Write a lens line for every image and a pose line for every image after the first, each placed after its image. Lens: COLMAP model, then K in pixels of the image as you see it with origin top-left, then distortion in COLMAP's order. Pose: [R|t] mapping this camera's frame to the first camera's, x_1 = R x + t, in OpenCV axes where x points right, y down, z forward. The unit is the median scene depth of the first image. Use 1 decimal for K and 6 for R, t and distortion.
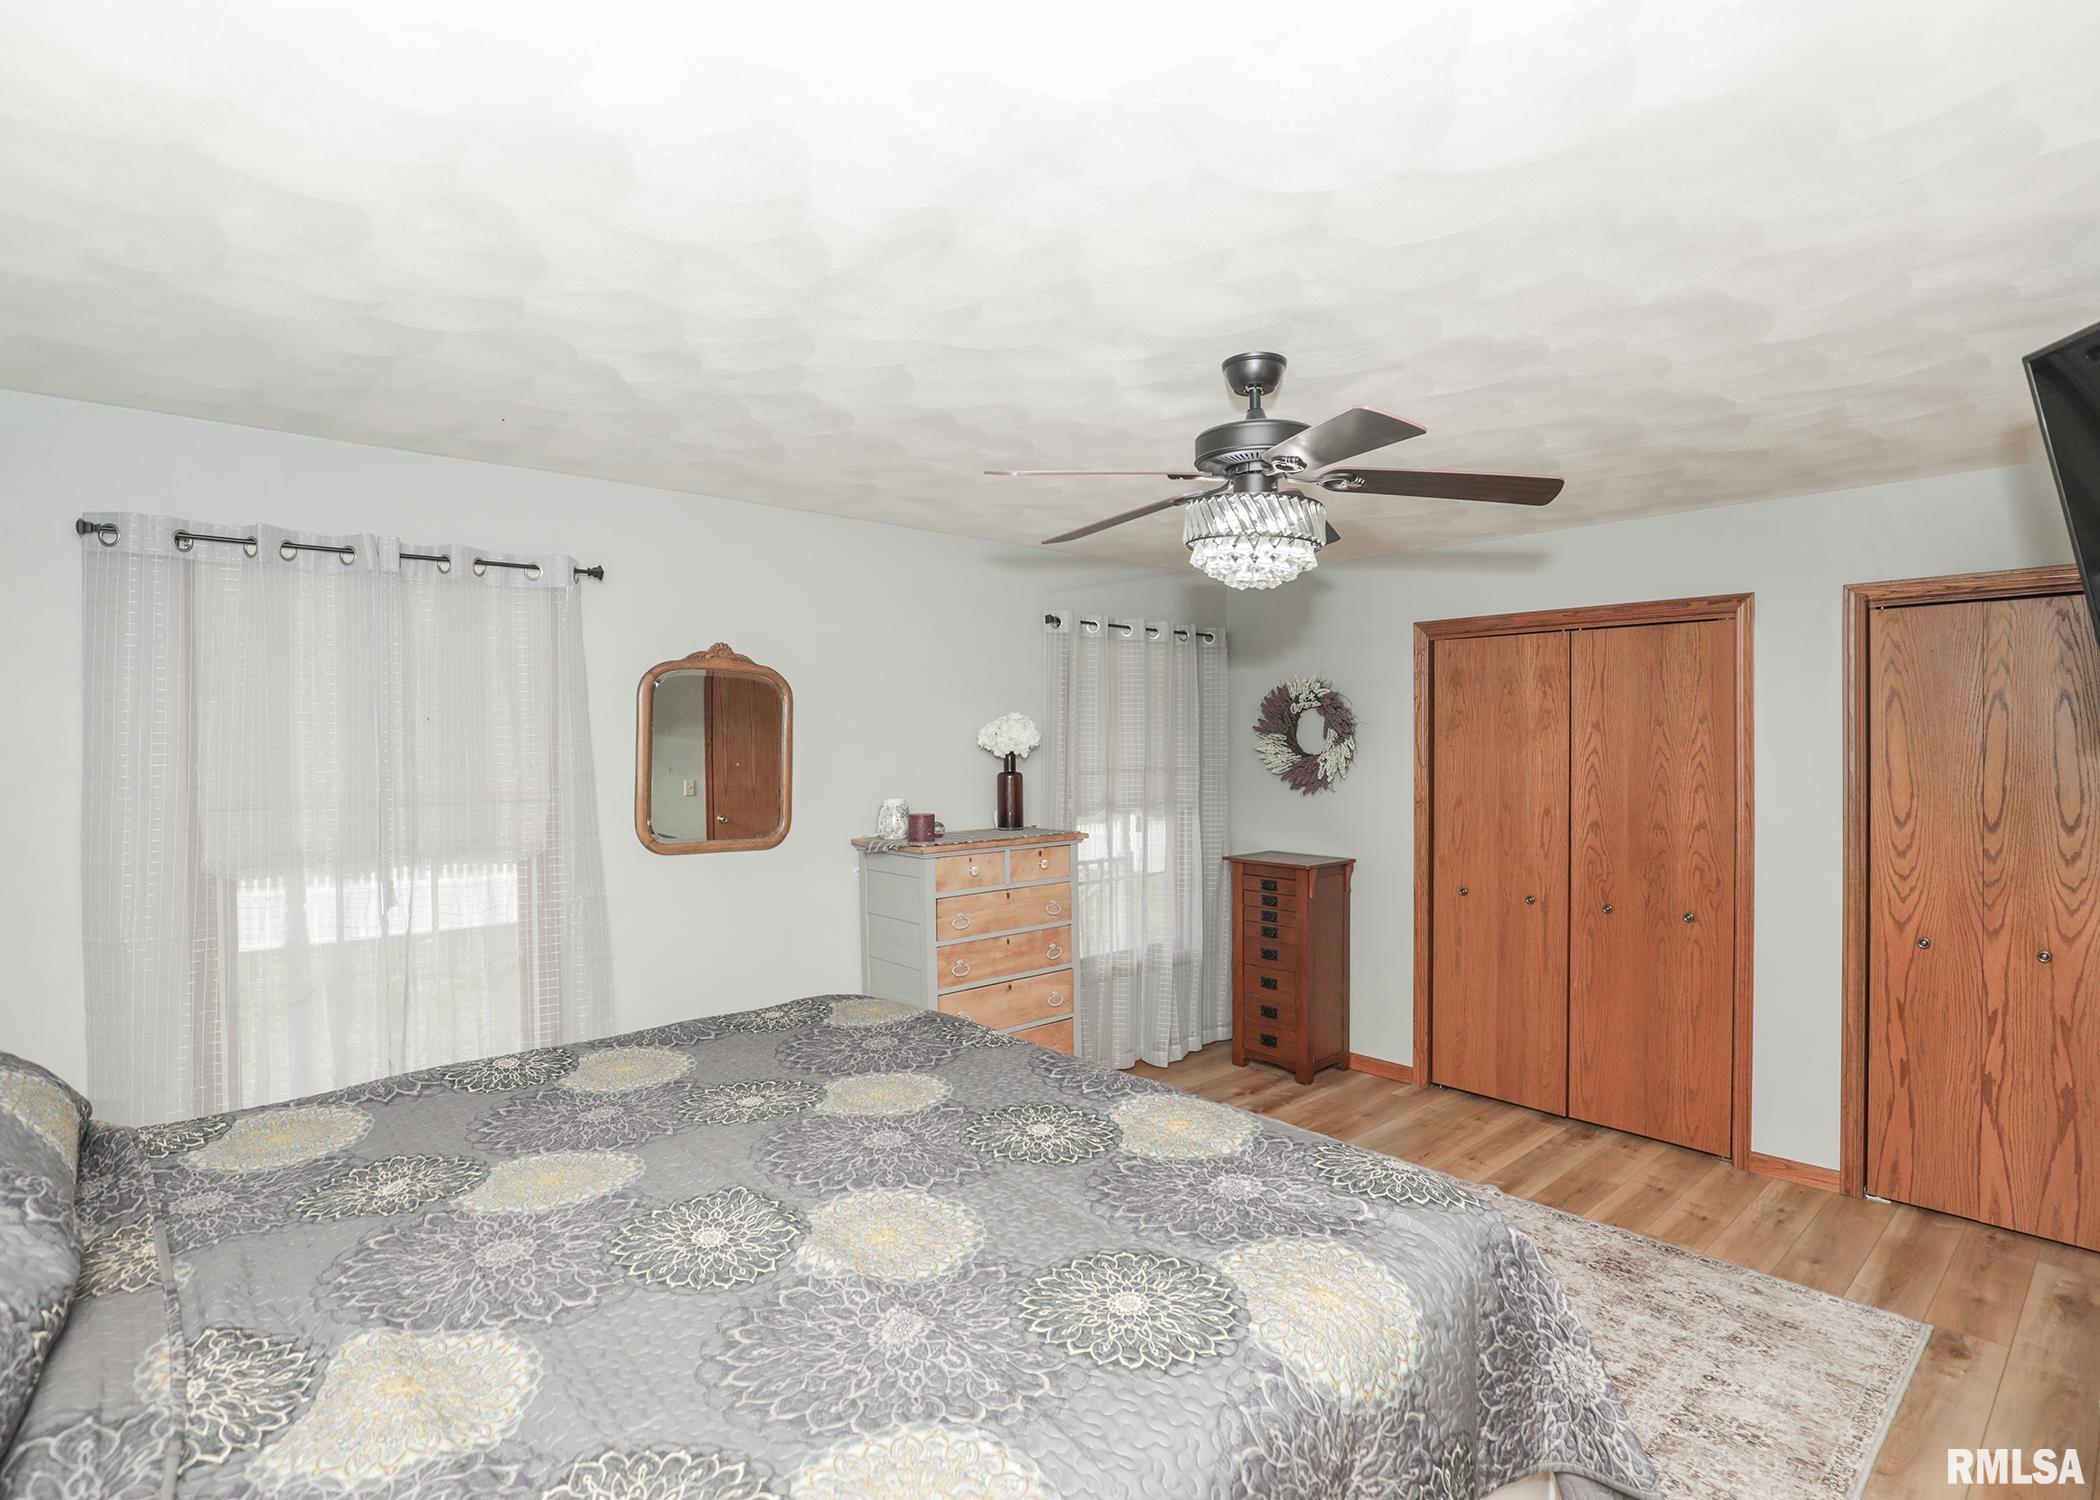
lens RADIAL K [[1068.1, 0, 1050.0], [0, 1068.1, 750.0], [0, 0, 1]] dist [0.001523, 0.000903]
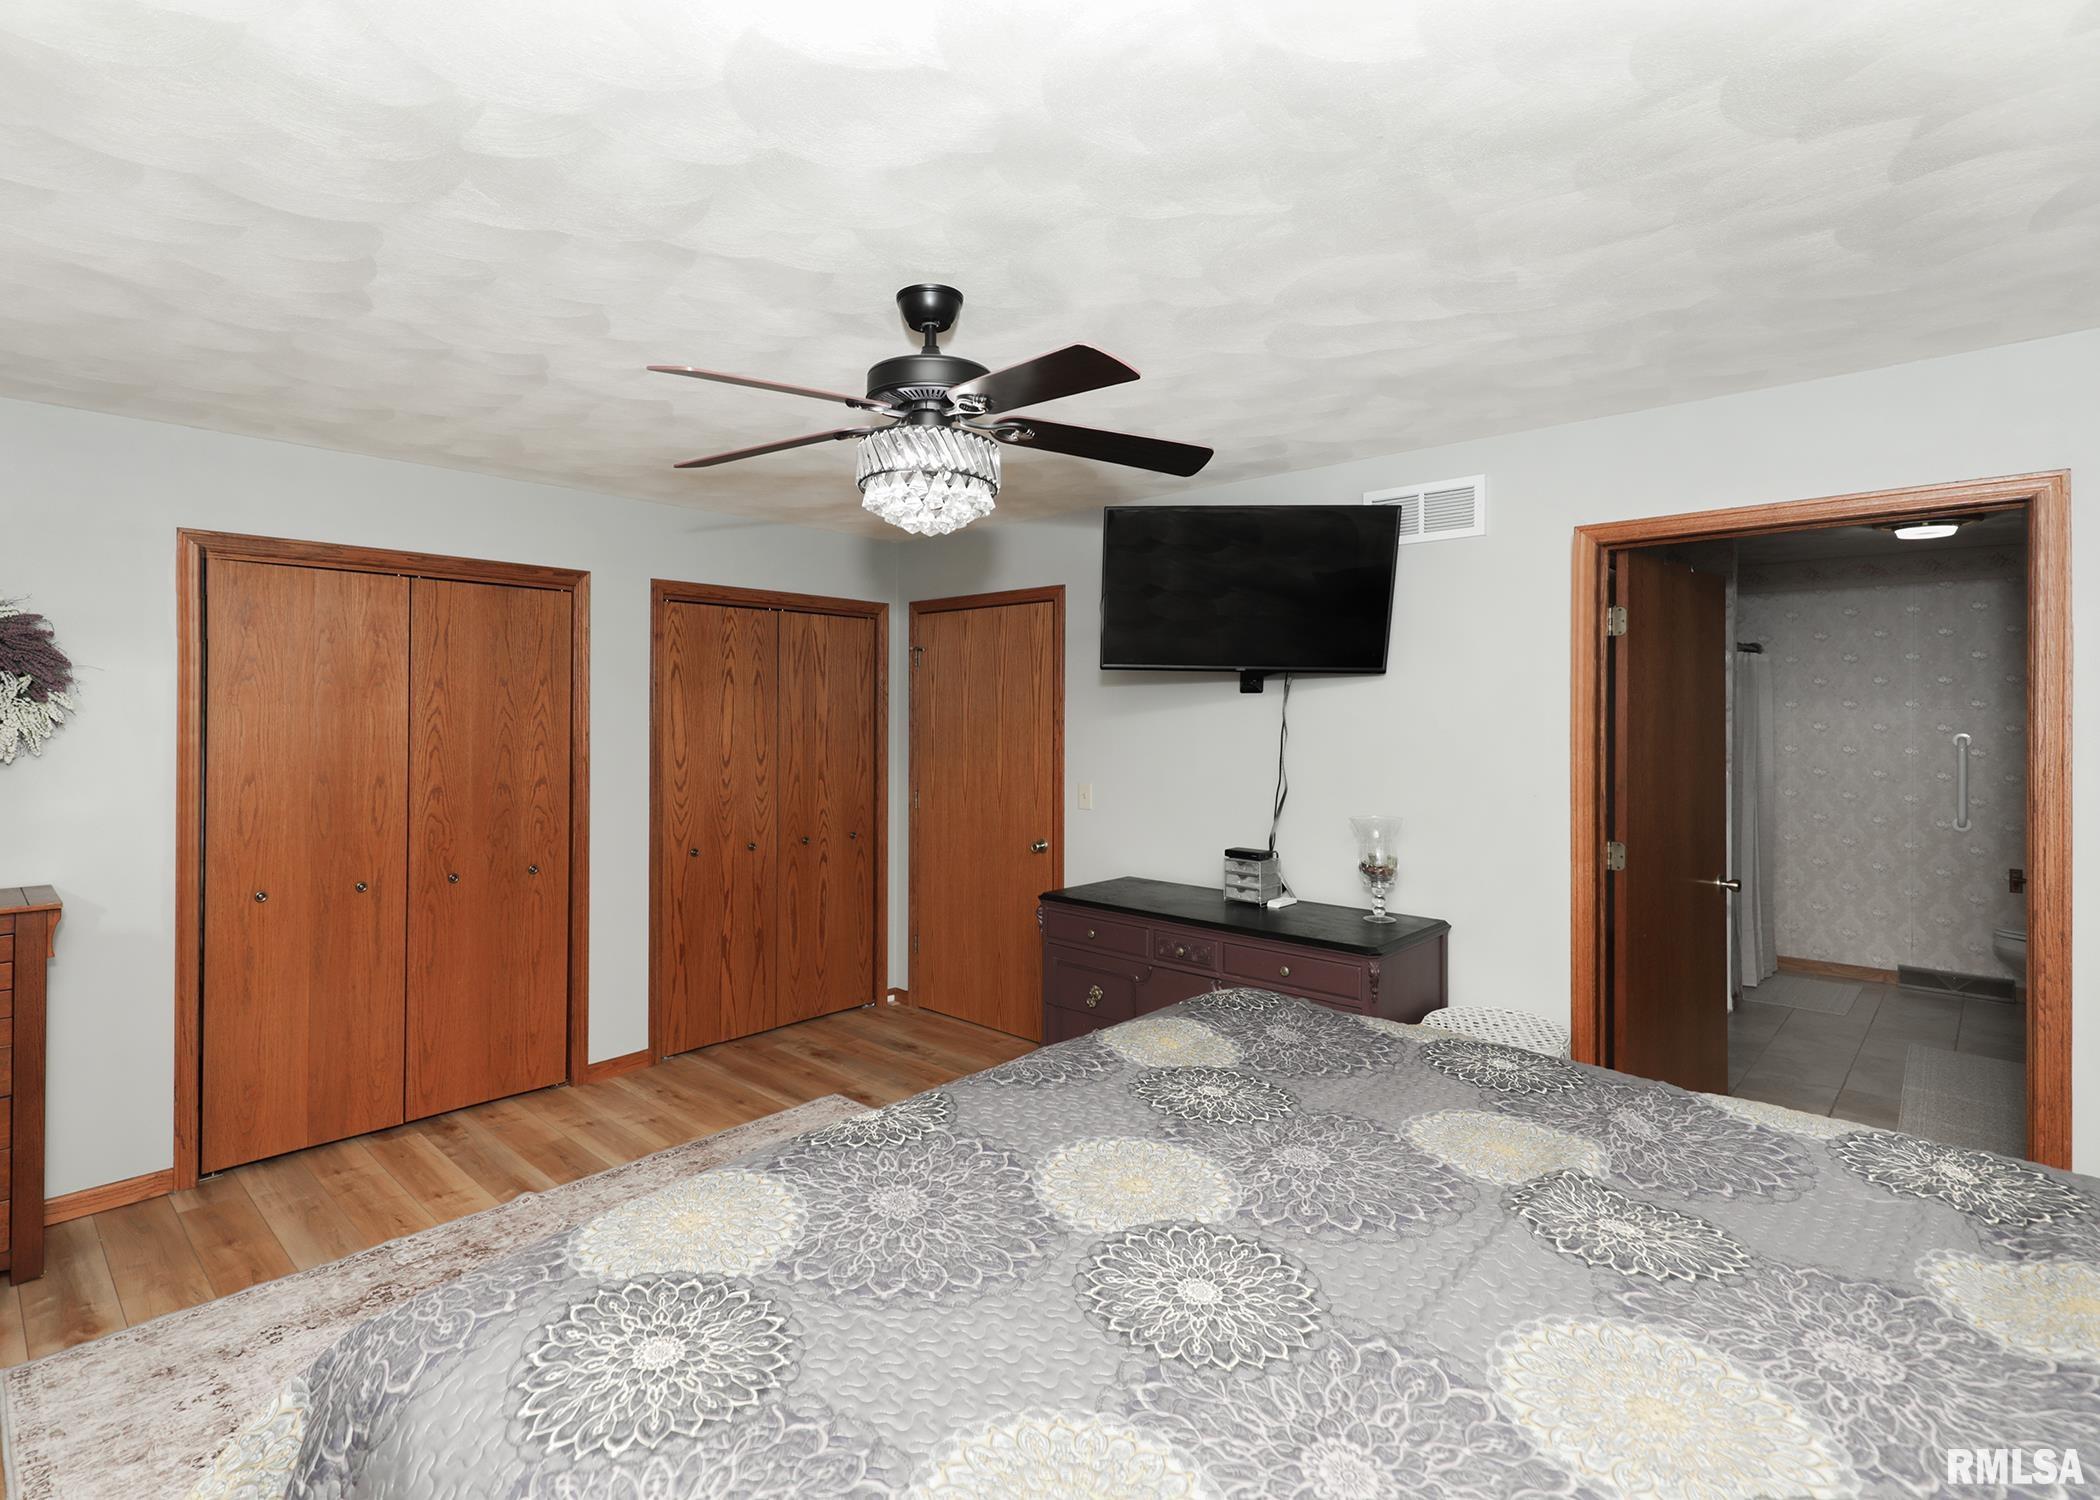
lens RADIAL K [[1015.0, 0, 997.9], [0, 1015.0, 716.0], [0, 0, 1]] dist [0.023213, 0.000188]
pose [[-0.047929, 0.002184, 0.998848, -0.424375], [0.008644, 0.999961, -0.001771, 0.011771], [-0.998813, 0.008549, -0.047946, 0.588728]]
